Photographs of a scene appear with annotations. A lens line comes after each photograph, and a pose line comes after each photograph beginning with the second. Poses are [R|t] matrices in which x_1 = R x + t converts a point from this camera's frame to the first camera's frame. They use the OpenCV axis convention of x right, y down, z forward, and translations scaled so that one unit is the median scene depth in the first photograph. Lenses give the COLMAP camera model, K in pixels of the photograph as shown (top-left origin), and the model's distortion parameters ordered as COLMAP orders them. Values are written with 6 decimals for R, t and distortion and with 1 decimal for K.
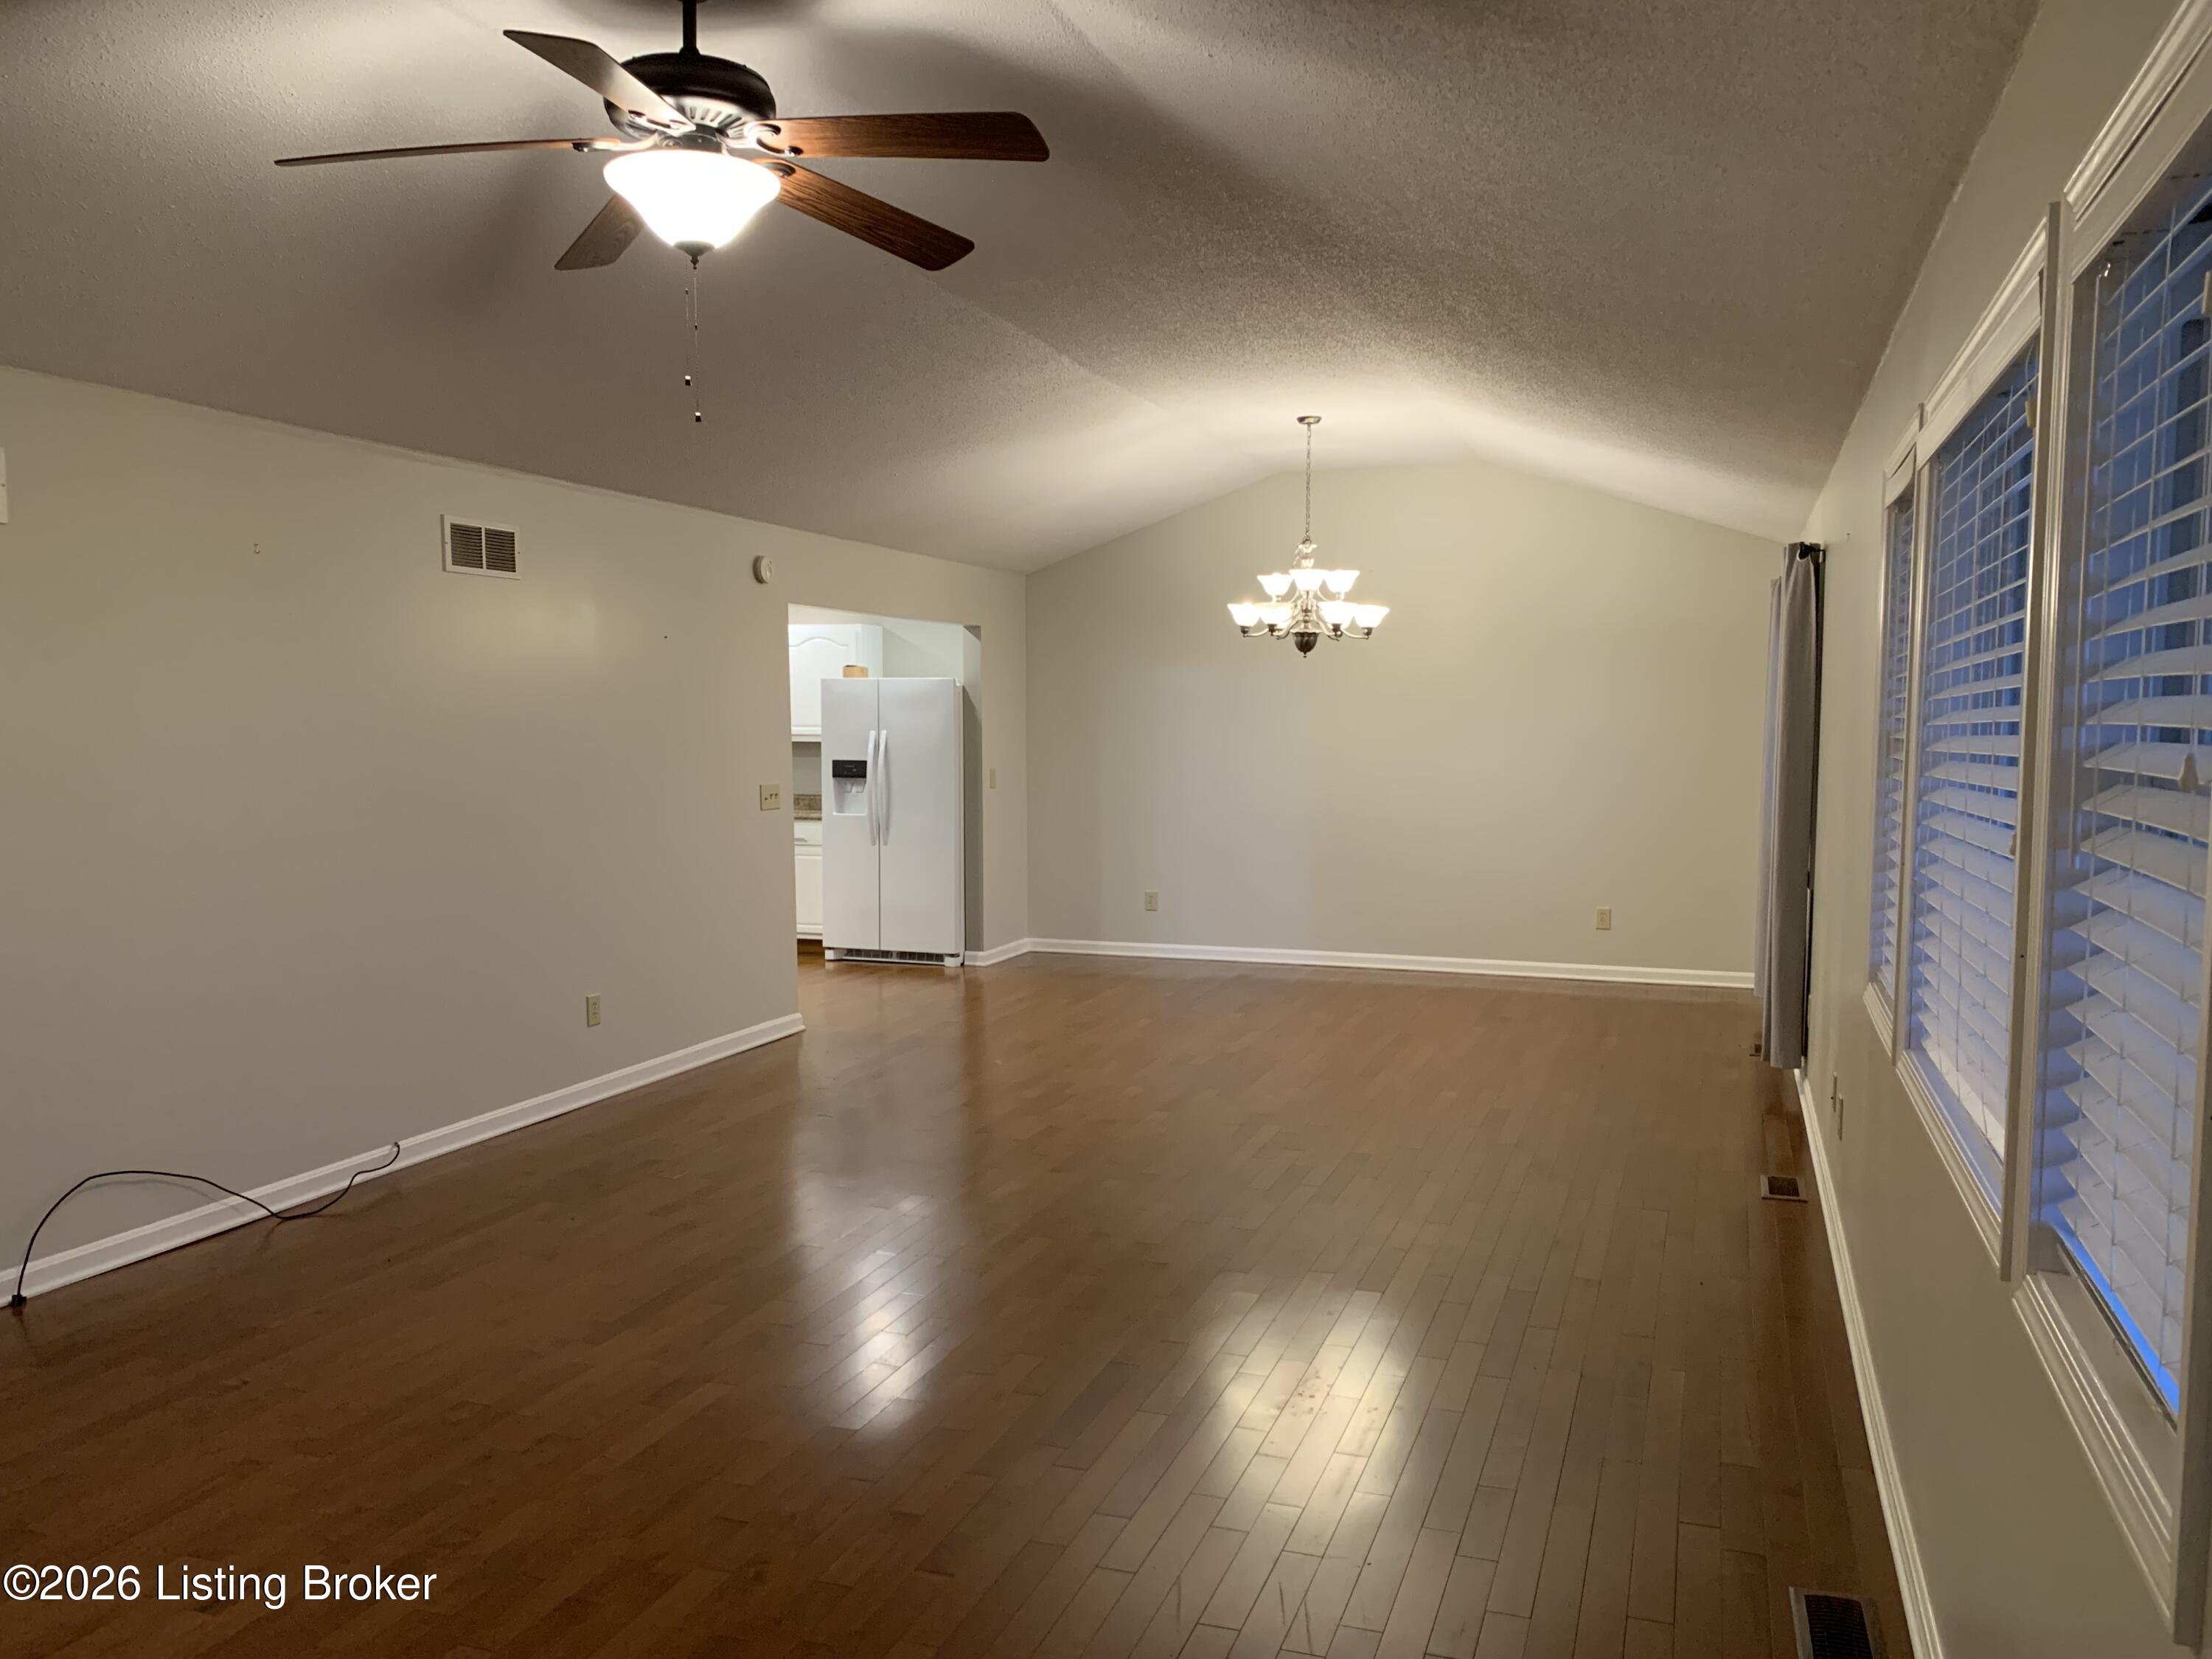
lens RADIAL K [[1658.7, 0, 1106.0], [0, 1658.7, 829.5], [0, 0, 1]] dist [-0.002021, -0.006658]
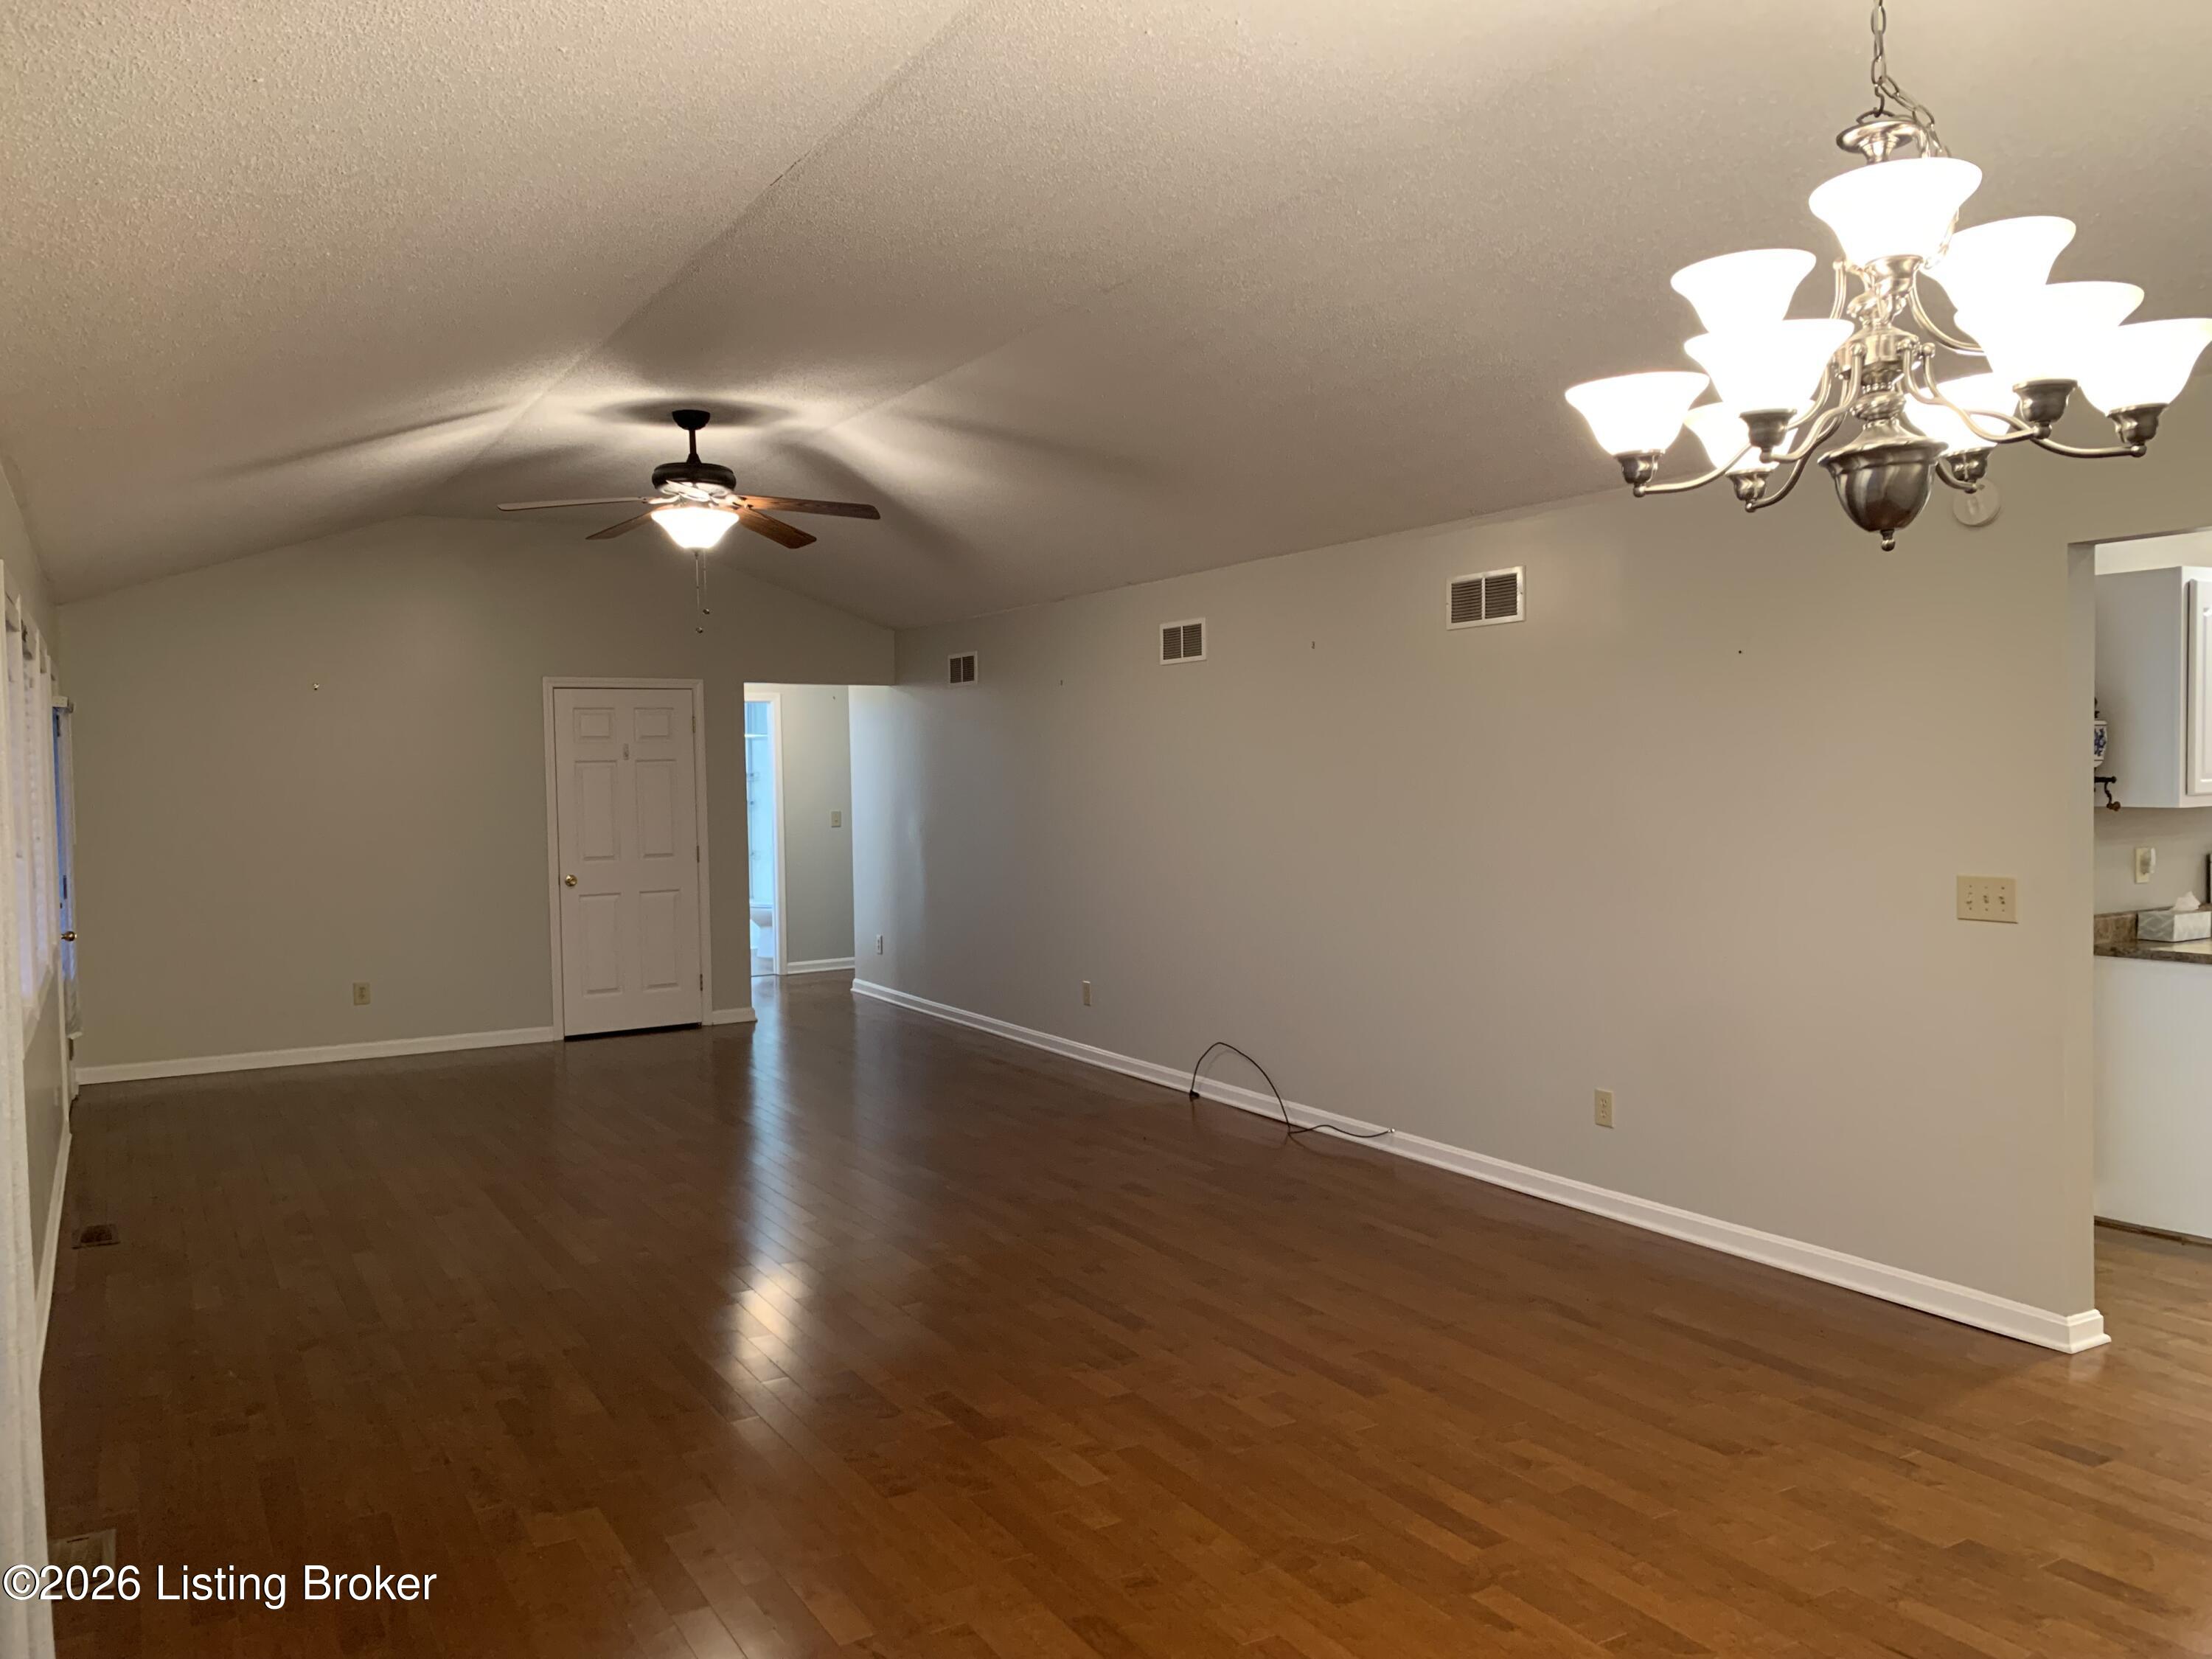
lens RADIAL K [[1663.2, 0, 1155.9], [0, 1663.2, 800.7], [0, 0, 1]] dist [0.101557, -0.171493]
pose [[-0.624961, 0.033712, -0.779928, 0.430174], [-0.030404, 0.997258, 0.067469, -0.085435], [0.780064, 0.065879, -0.622222, 1.163862]]
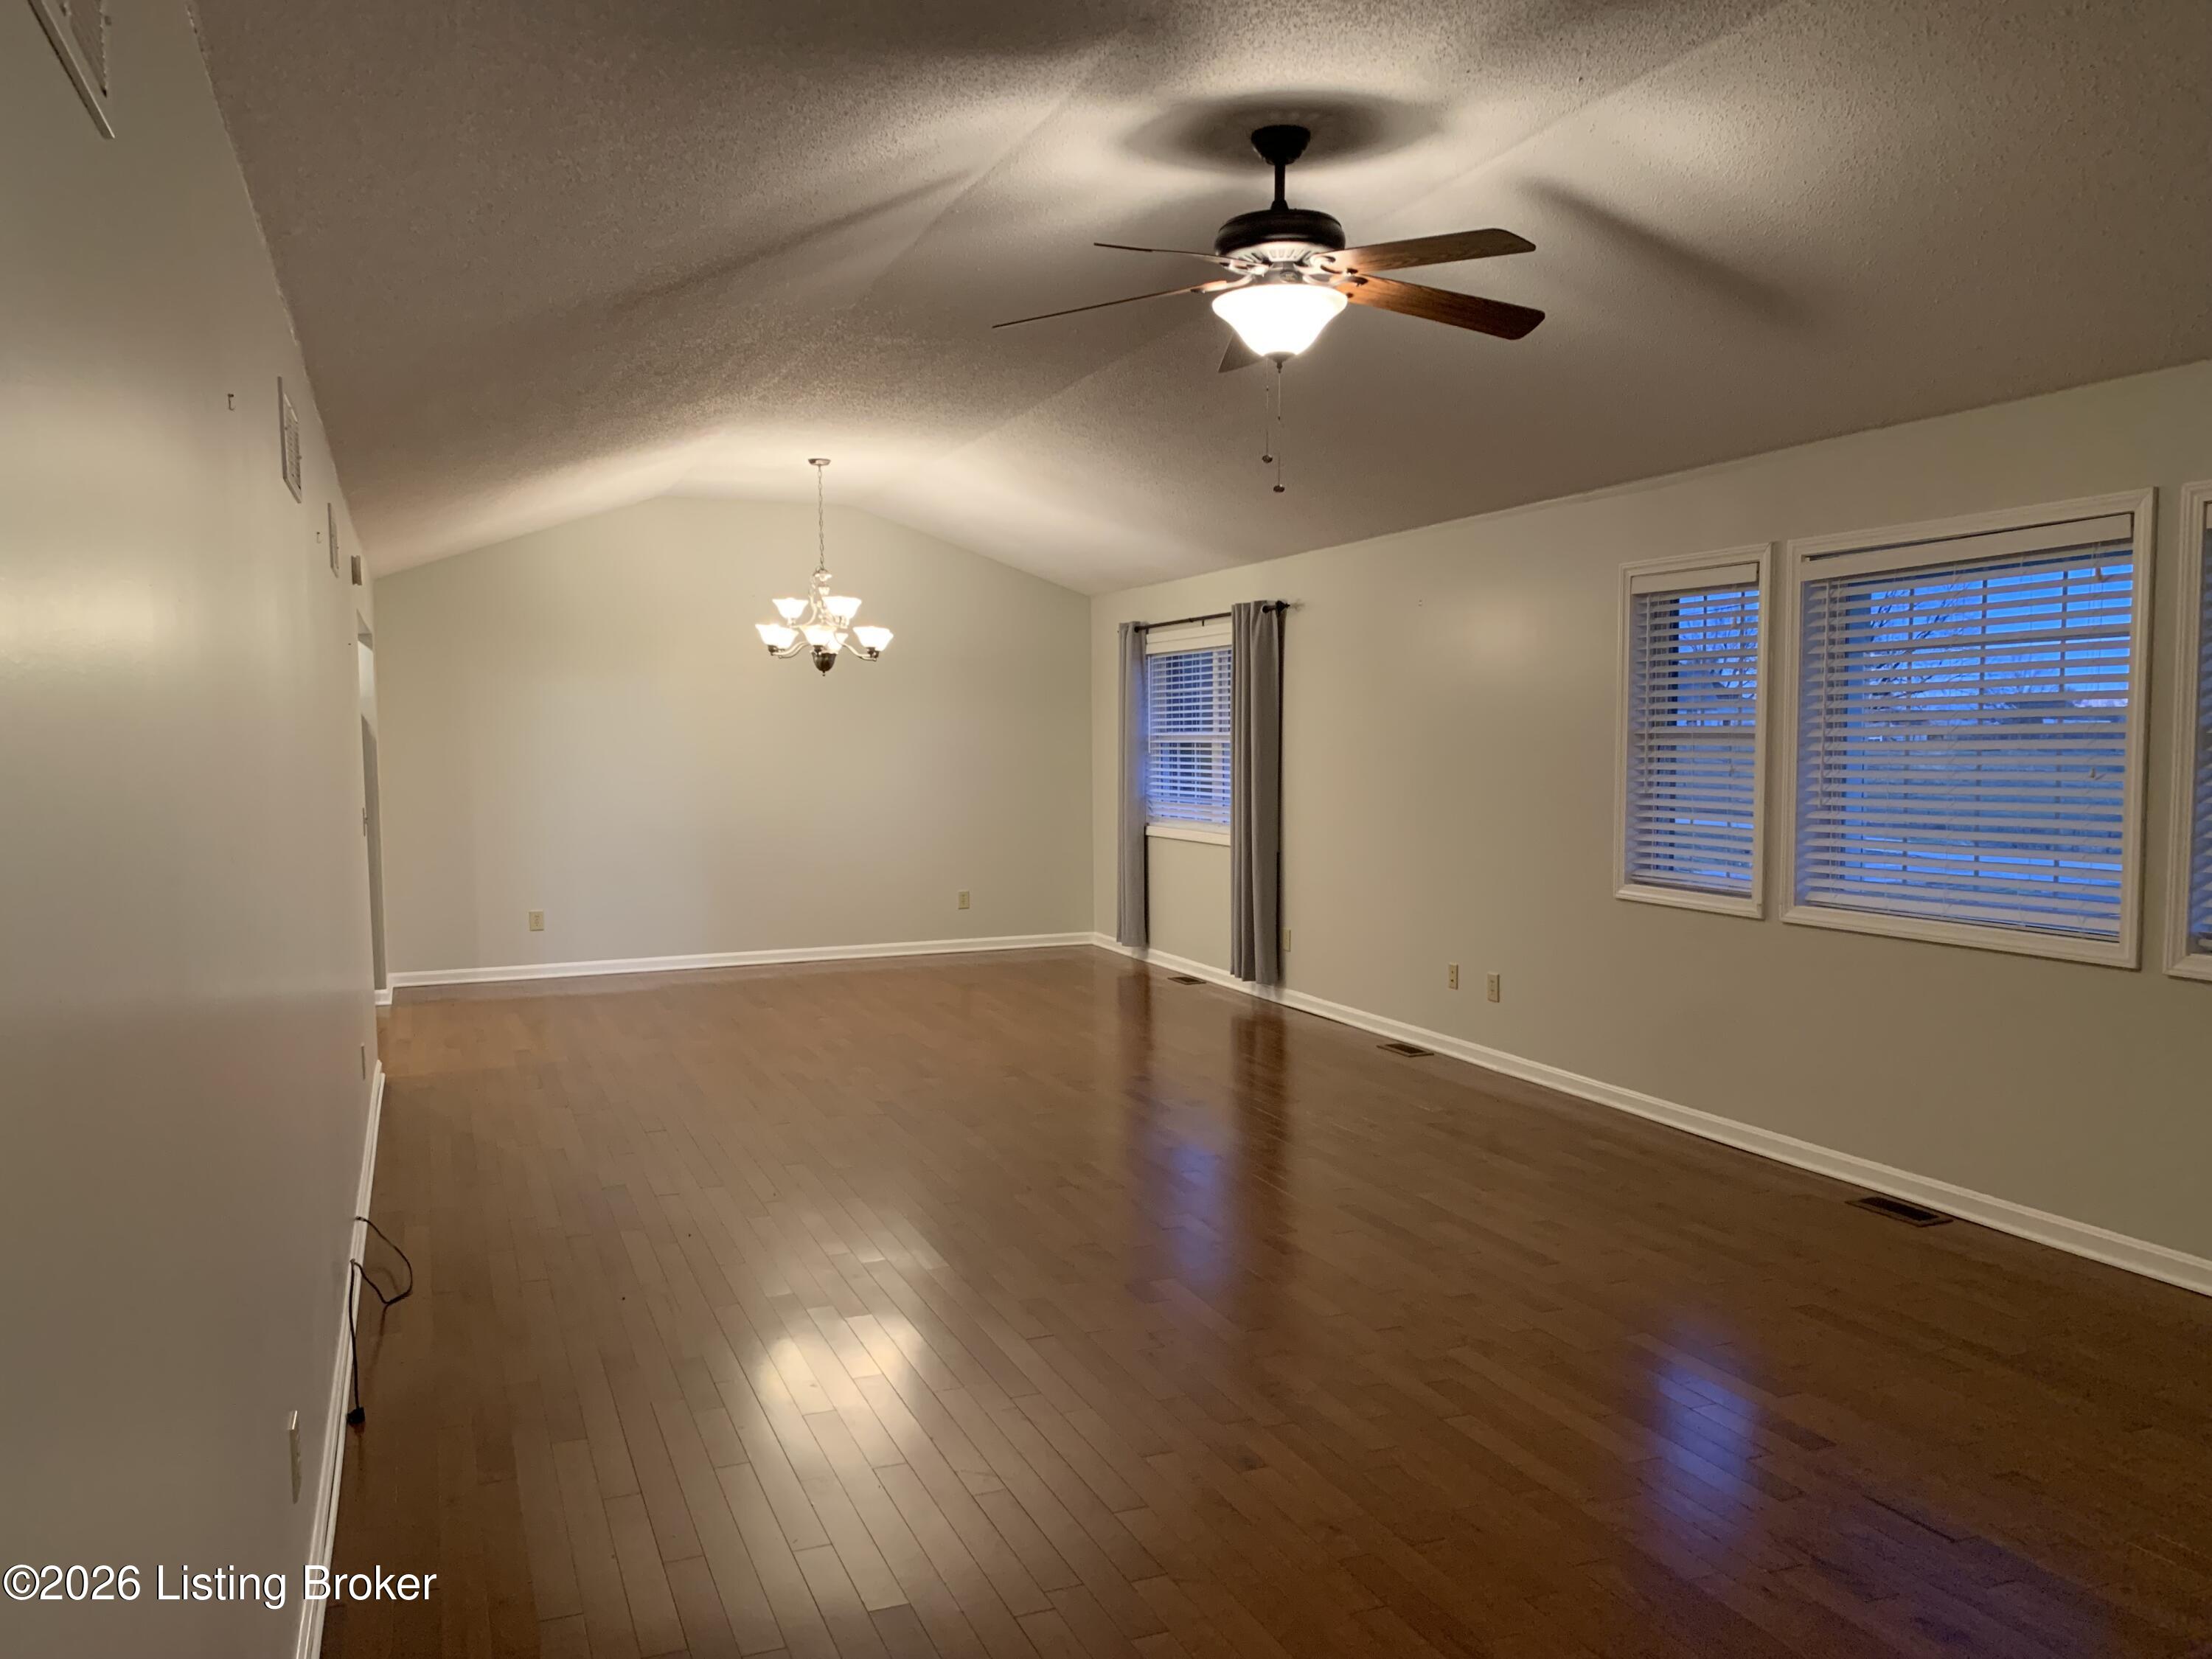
lens RADIAL K [[1697.9, 0, 1070.1], [0, 1697.9, 820.2], [0, 0, 1]] dist [0.013365, -0.001021]
pose [[0.722940, -0.038245, 0.689851, -0.546791], [0.051527, 0.998671, 0.001367, -0.001109], [-0.688986, 0.034558, 0.723950, 0.073704]]
